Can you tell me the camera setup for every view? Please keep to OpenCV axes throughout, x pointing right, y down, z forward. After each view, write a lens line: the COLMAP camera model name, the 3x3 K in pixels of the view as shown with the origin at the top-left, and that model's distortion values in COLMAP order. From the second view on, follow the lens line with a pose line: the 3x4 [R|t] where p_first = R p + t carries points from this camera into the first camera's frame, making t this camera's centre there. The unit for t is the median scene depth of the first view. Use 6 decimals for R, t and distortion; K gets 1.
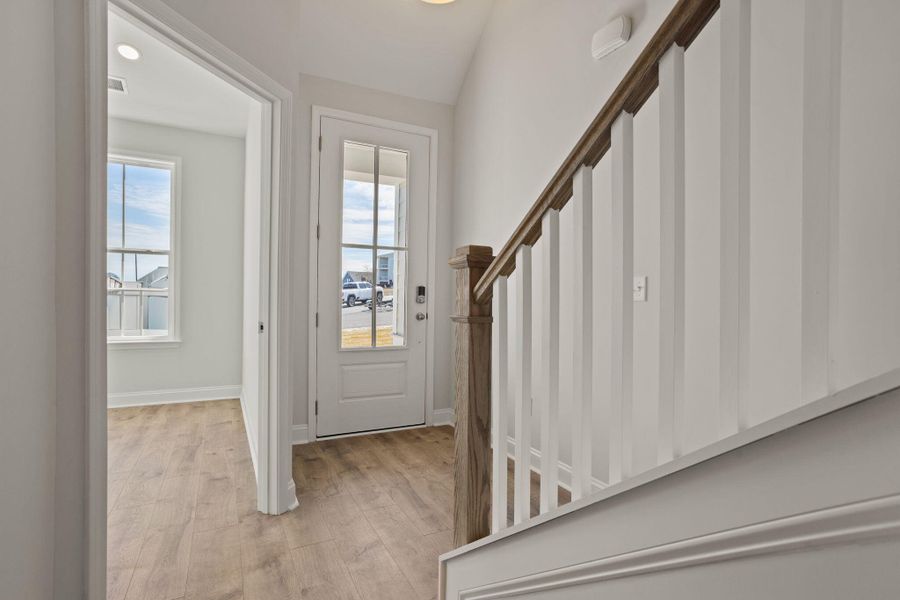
lens RADIAL K [[438.8, 0, 443.3], [0, 438.8, 299.4], [0, 0, 1]] dist [-0.049047, 0.039249]
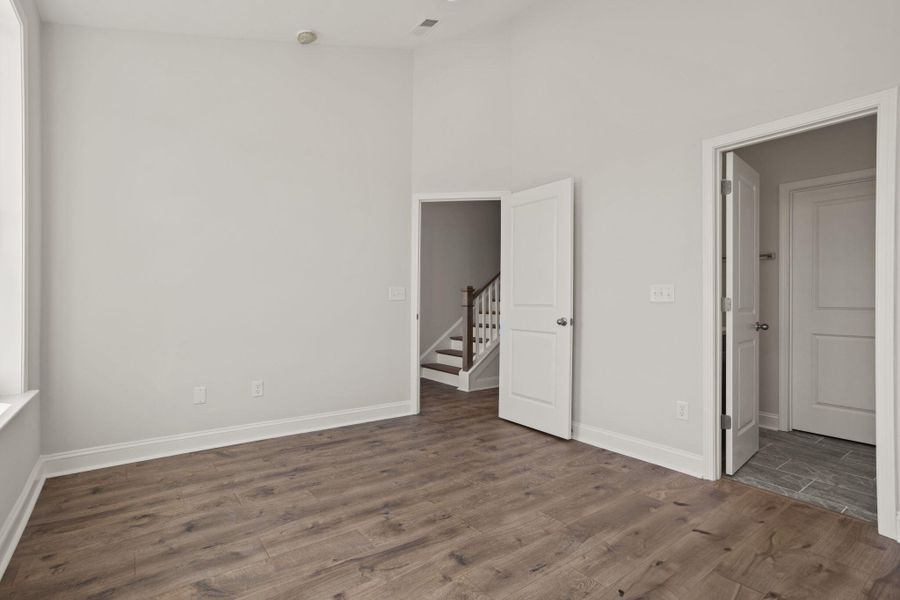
lens RADIAL K [[438.8, 0, 443.3], [0, 438.8, 299.4], [0, 0, 1]] dist [-0.049047, 0.039249]
pose [[-0.179258, -0.010328, 0.983748, -1.725869], [-0.005360, 0.999940, 0.009521, -0.021355], [-0.983788, -0.003566, -0.179302, 0.918757]]
